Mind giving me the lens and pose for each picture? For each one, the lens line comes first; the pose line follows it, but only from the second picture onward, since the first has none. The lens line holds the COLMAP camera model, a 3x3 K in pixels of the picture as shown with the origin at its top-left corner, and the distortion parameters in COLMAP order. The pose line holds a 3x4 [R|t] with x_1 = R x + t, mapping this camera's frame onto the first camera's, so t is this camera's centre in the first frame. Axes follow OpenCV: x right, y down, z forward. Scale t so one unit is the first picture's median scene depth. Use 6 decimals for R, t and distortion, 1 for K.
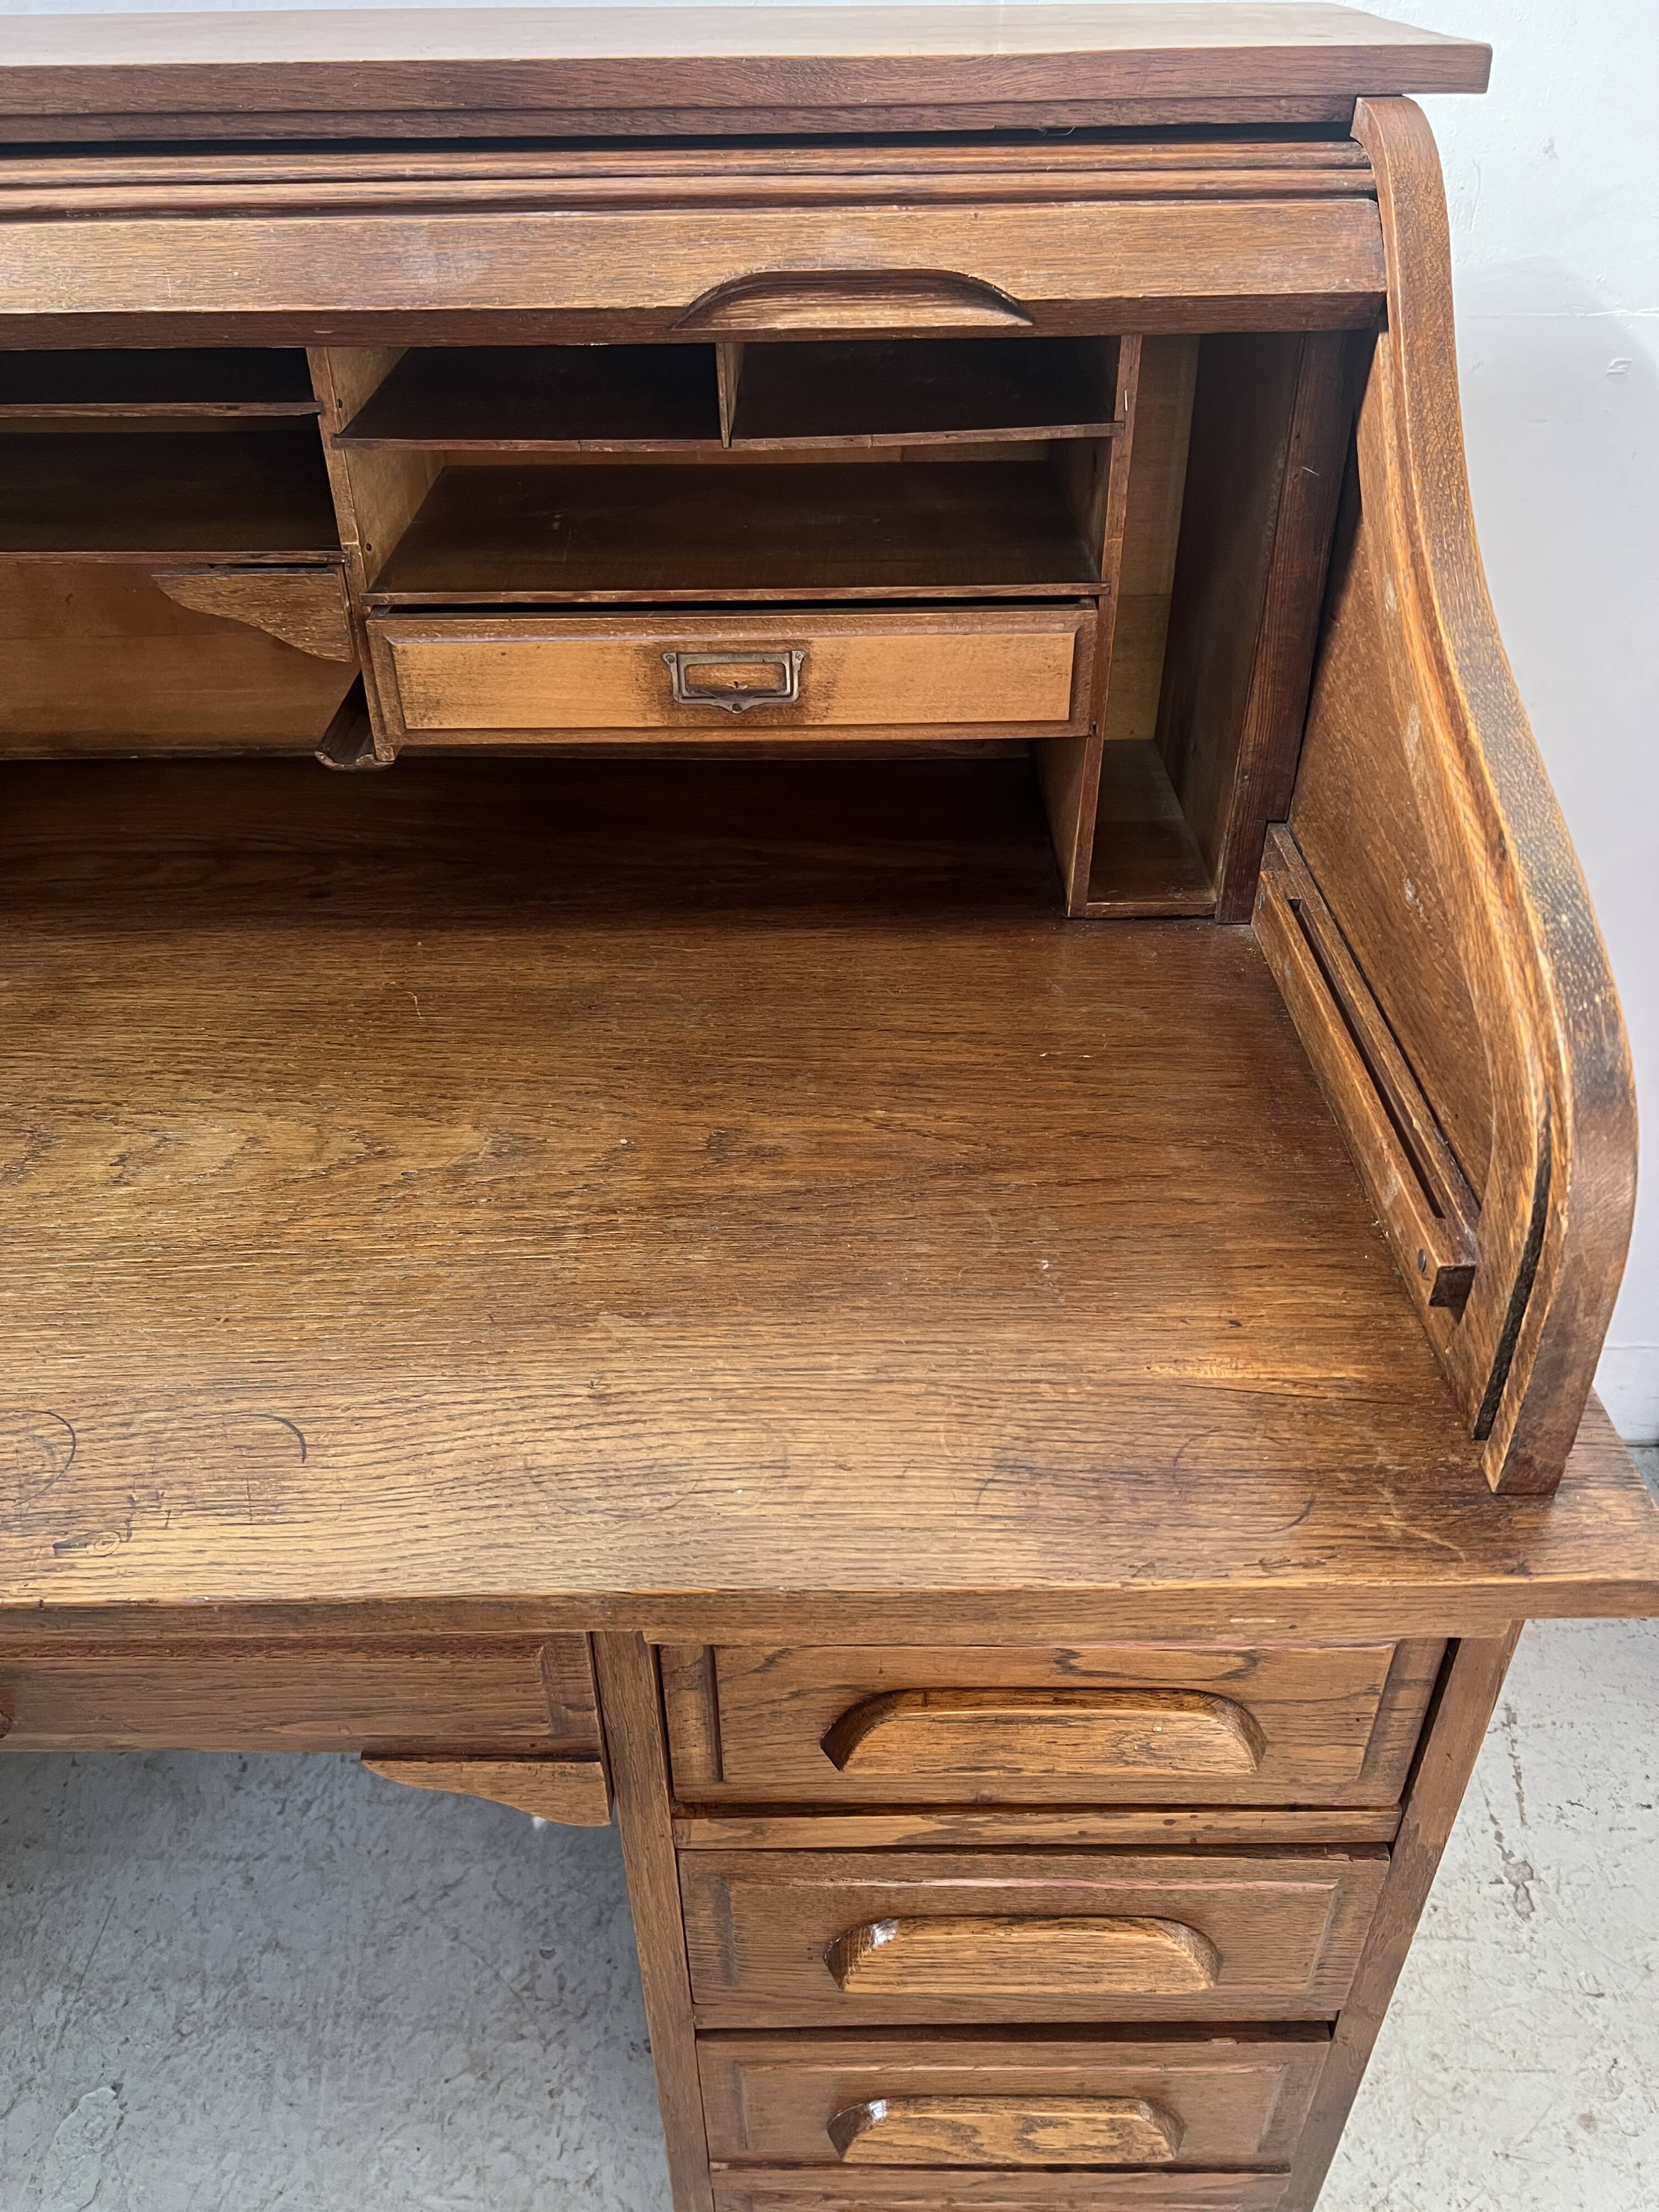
lens RADIAL K [[1671.1, 0, 831.3], [0, 1671.1, 1132.4], [0, 0, 1]] dist [0.039214, -0.042978]
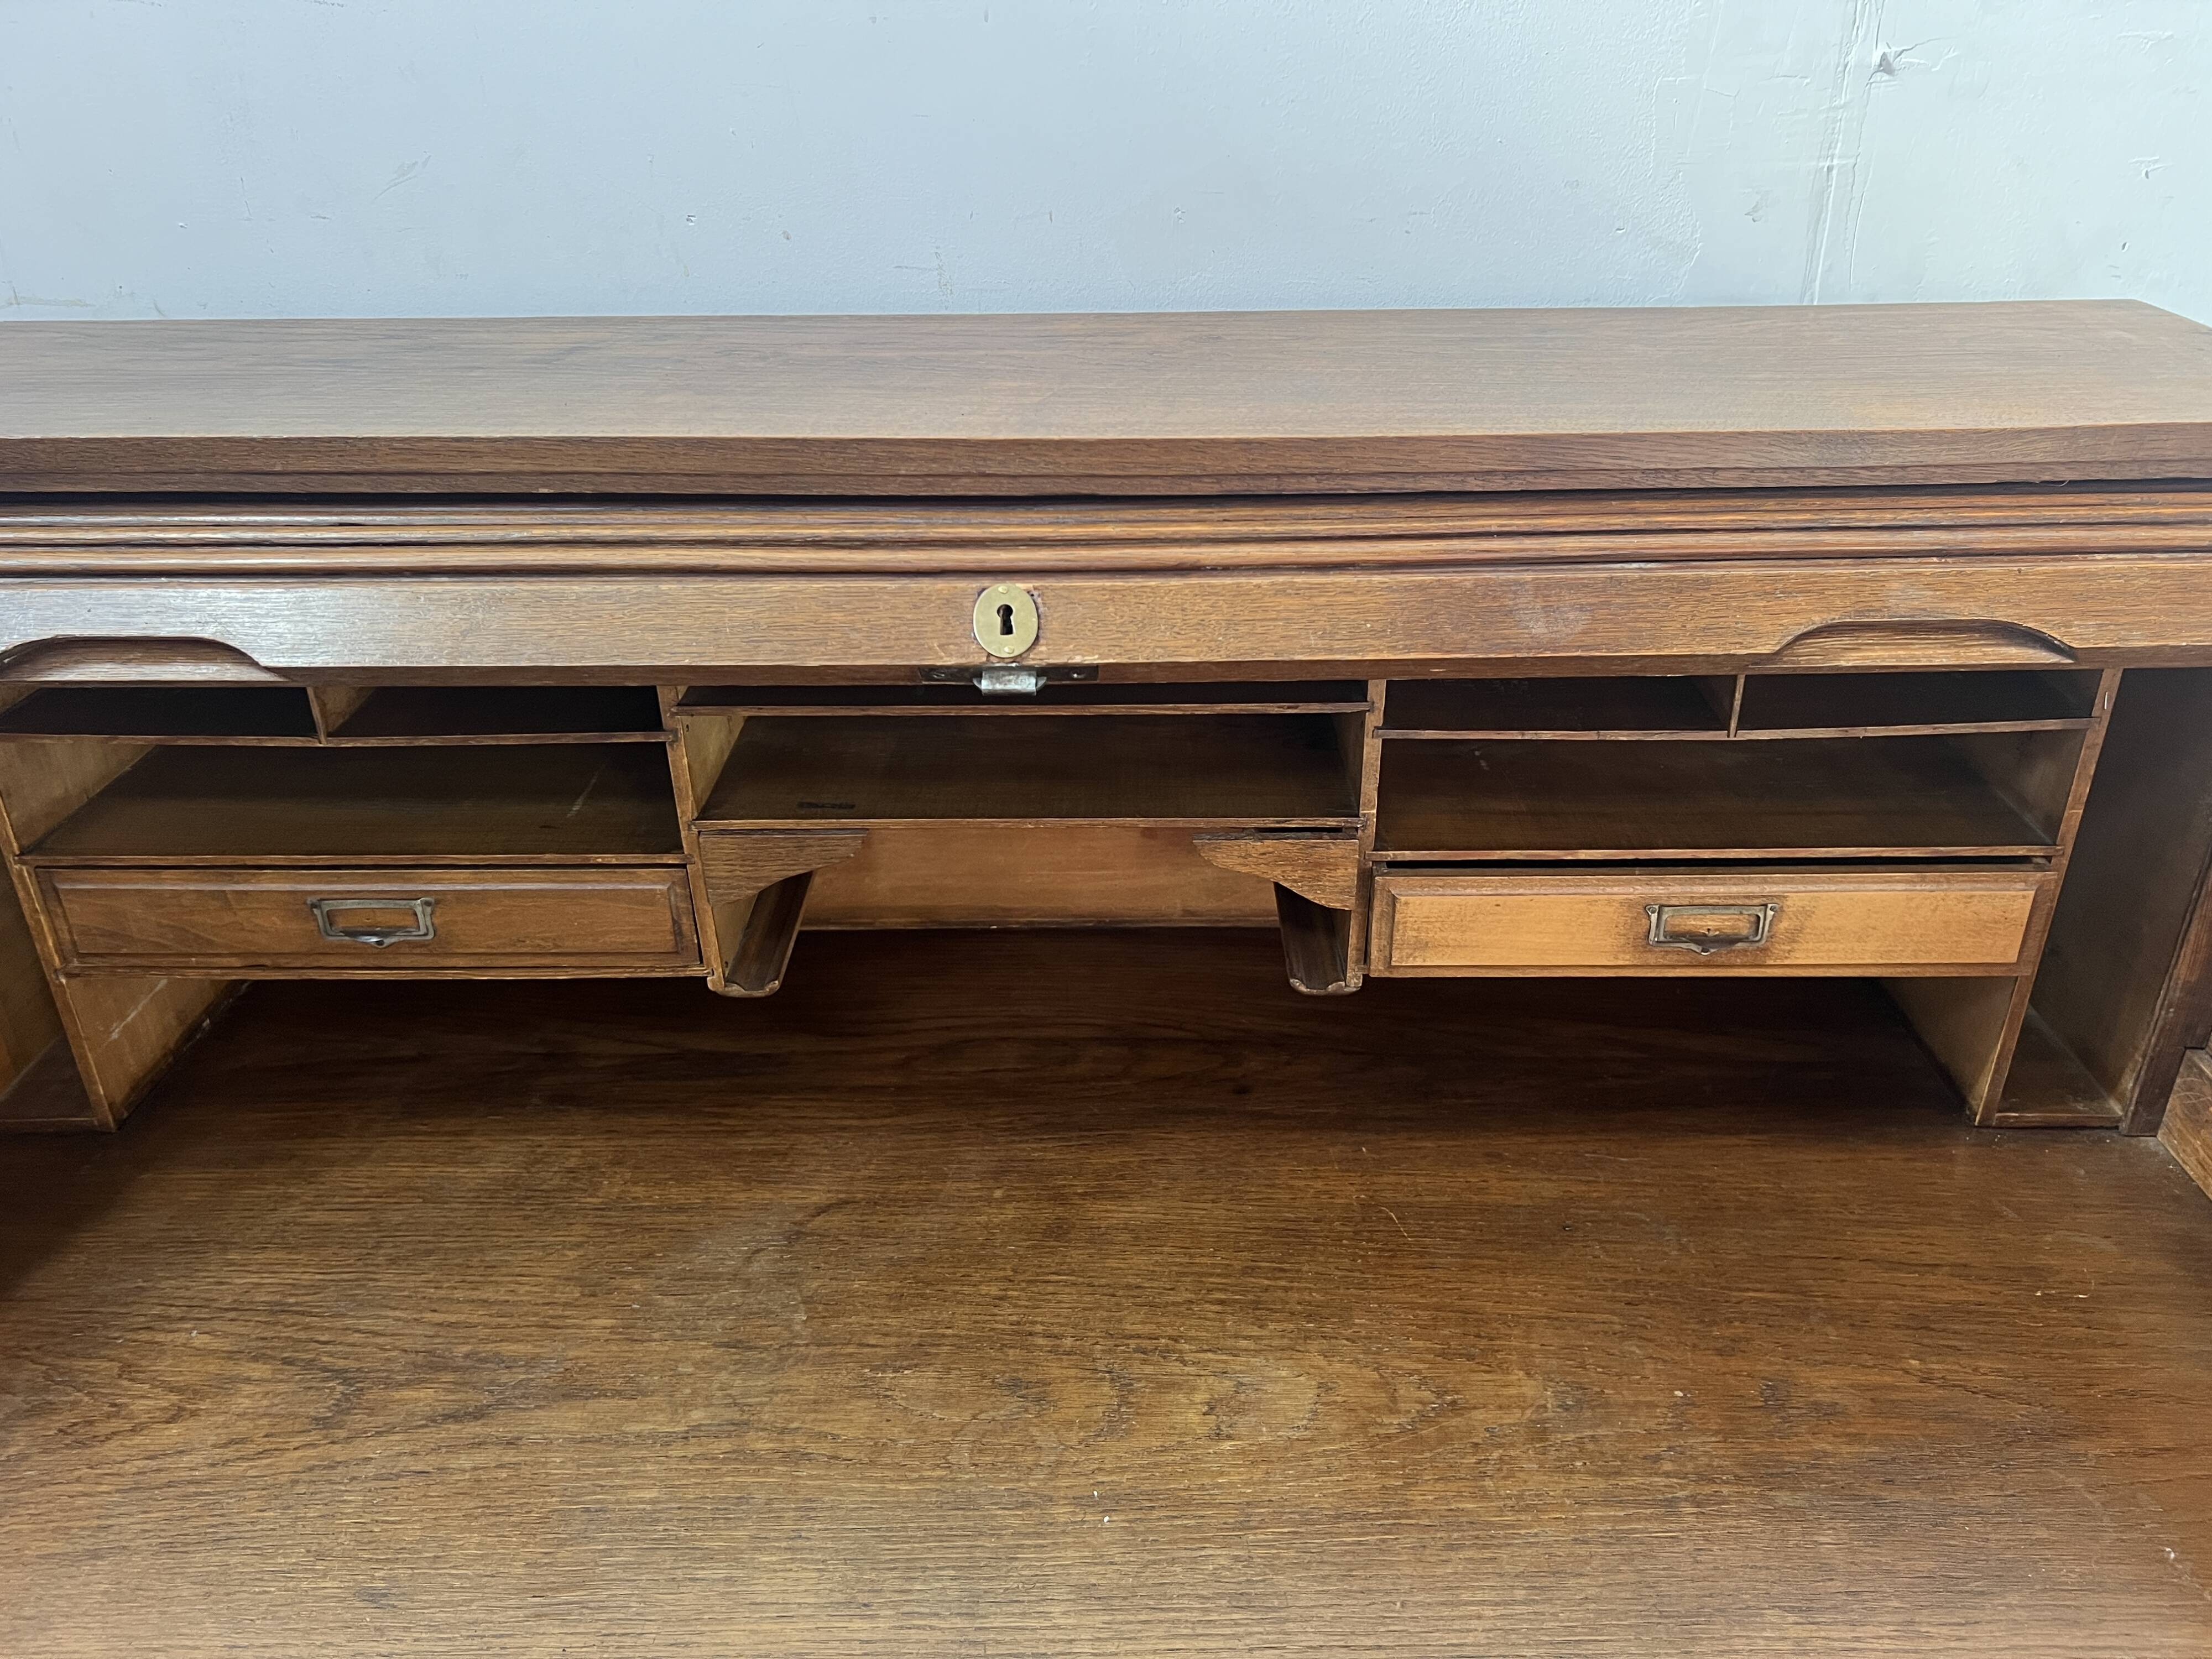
lens RADIAL K [[1671.1, 0, 1101.7], [0, 1671.1, 823.8], [0, 0, 1]] dist [0.039214, -0.042978]
pose [[0.999739, 0.004797, -0.022323, -0.475705], [-0.008084, 0.988717, -0.149576, -0.191148], [0.021353, 0.149717, 0.988498, -0.100096]]
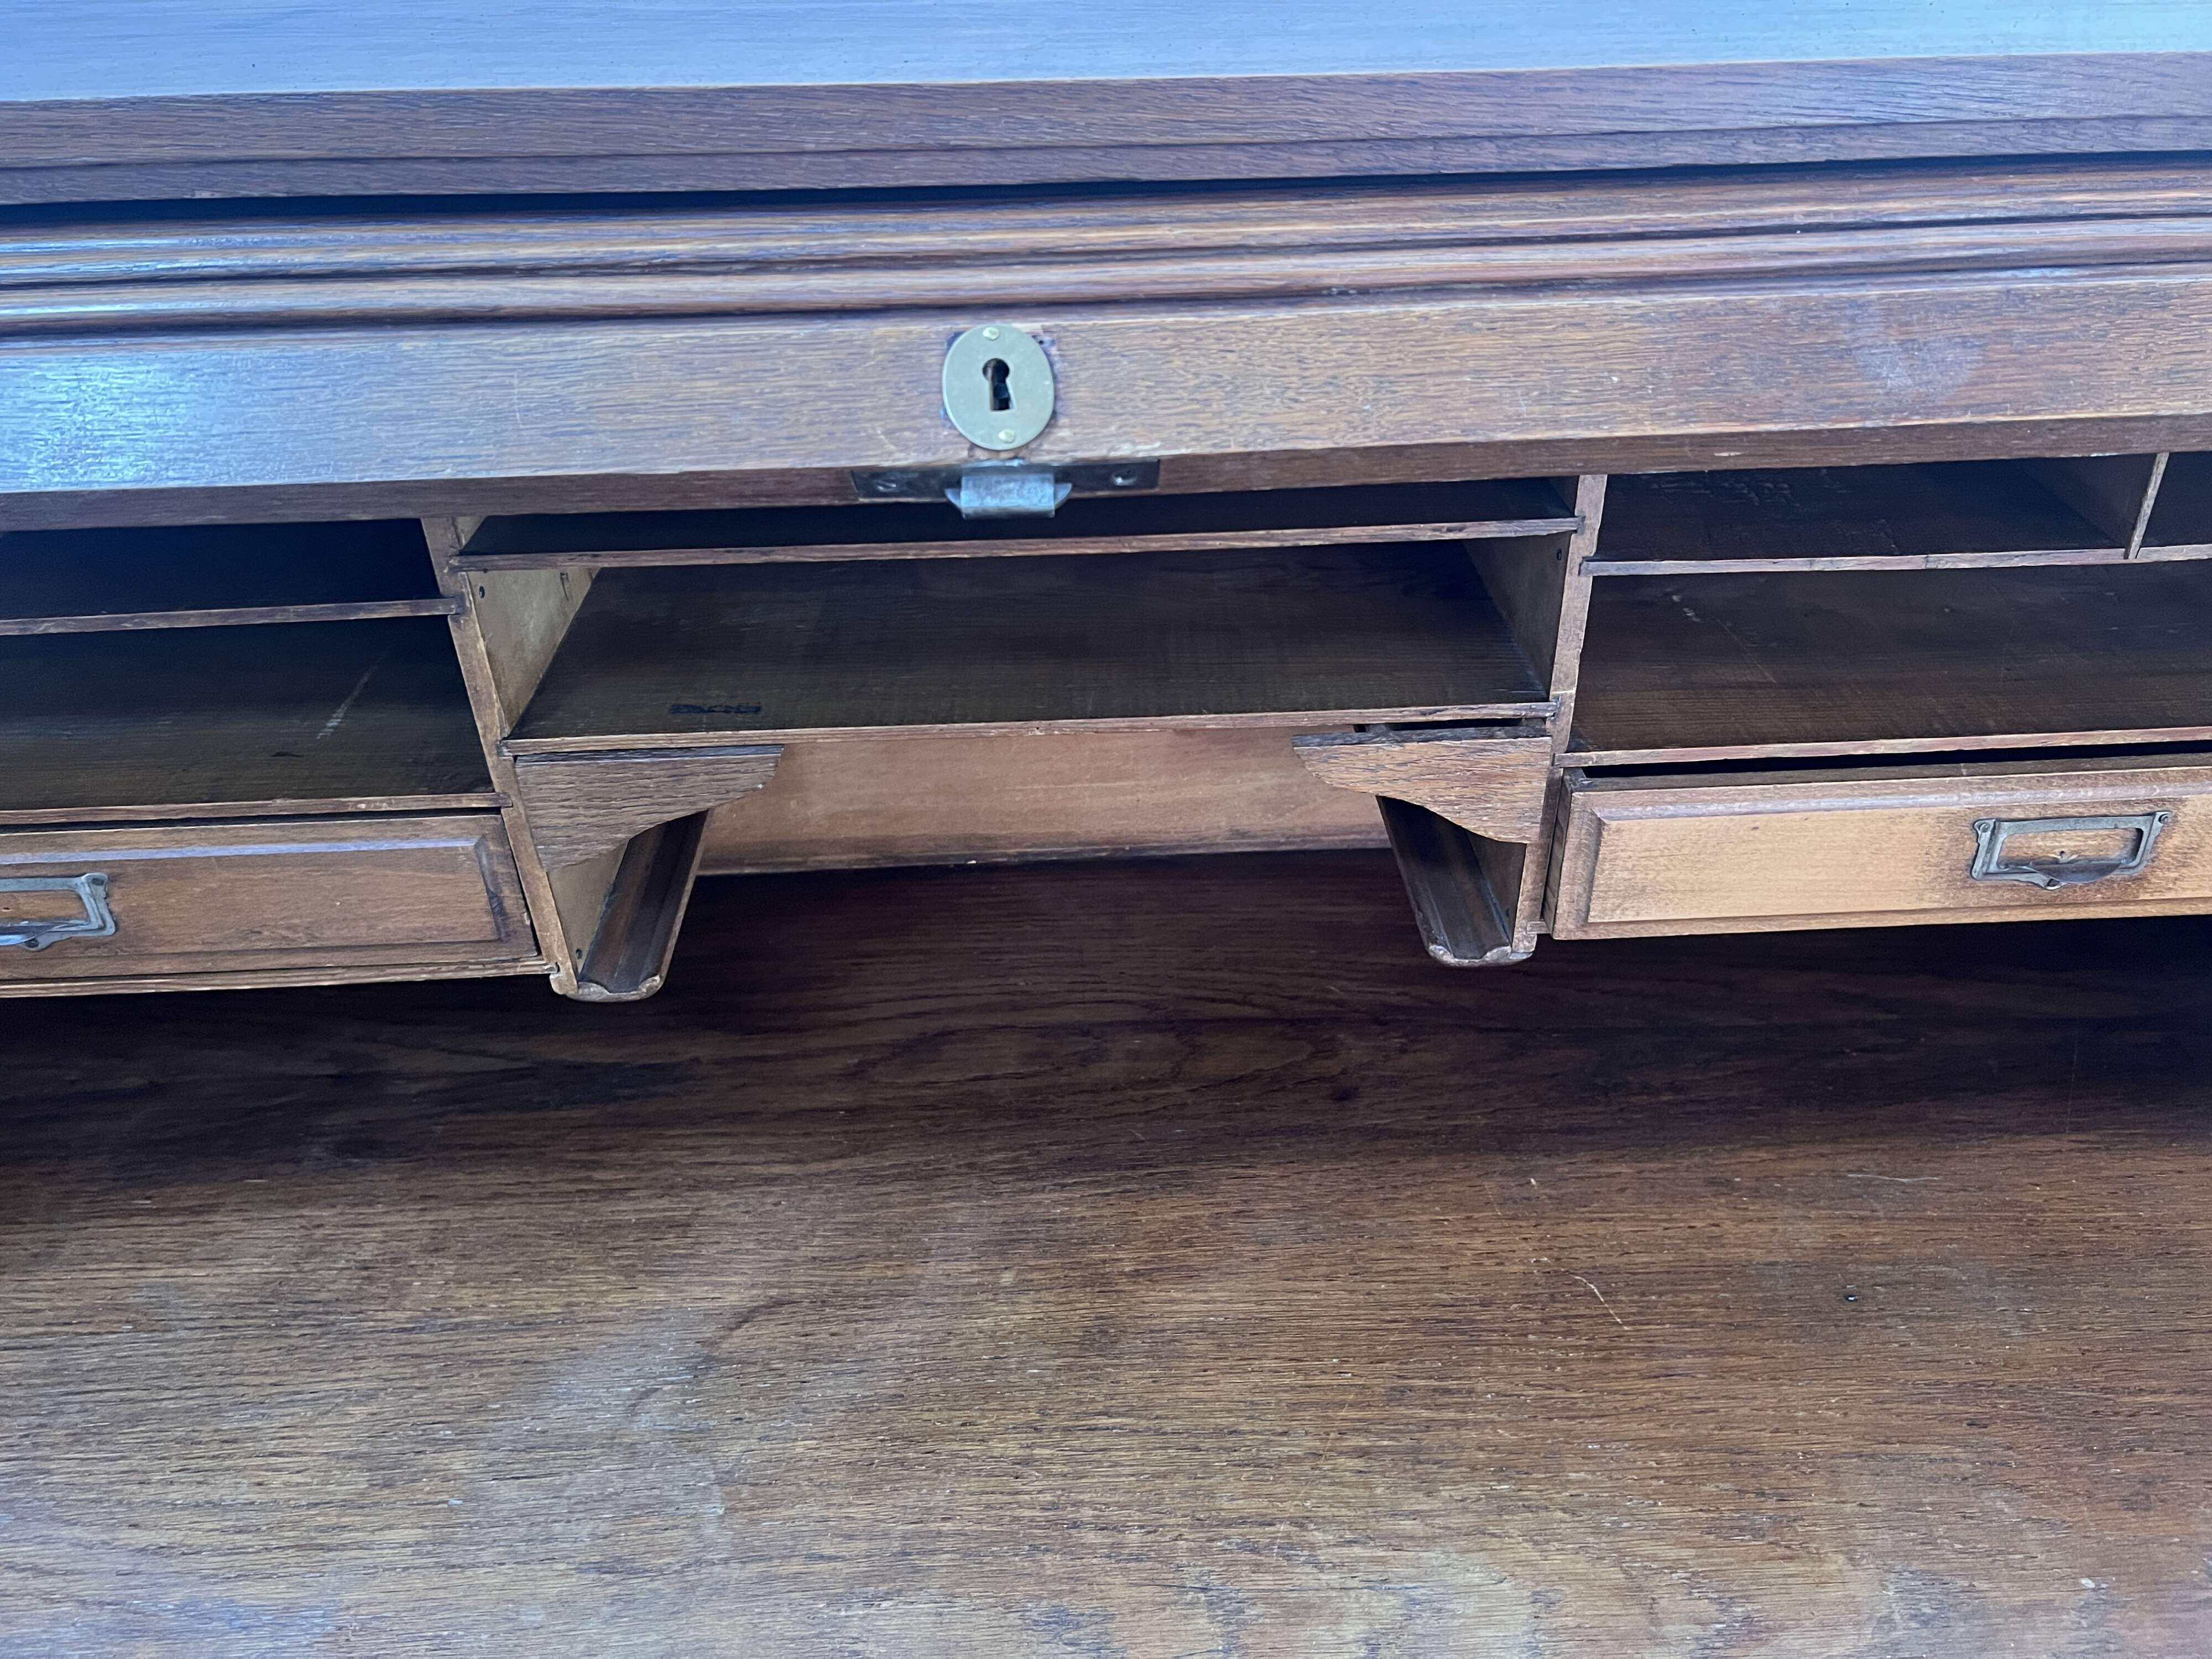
lens RADIAL K [[1671.1, 0, 1124.4], [0, 1671.1, 838.8], [0, 0, 1]] dist [0.039214, -0.042978]
pose [[0.999284, -0.029281, 0.023964, -0.534617], [0.030760, 0.997483, -0.063879, -0.269368], [-0.022034, 0.064571, 0.997670, 0.320307]]
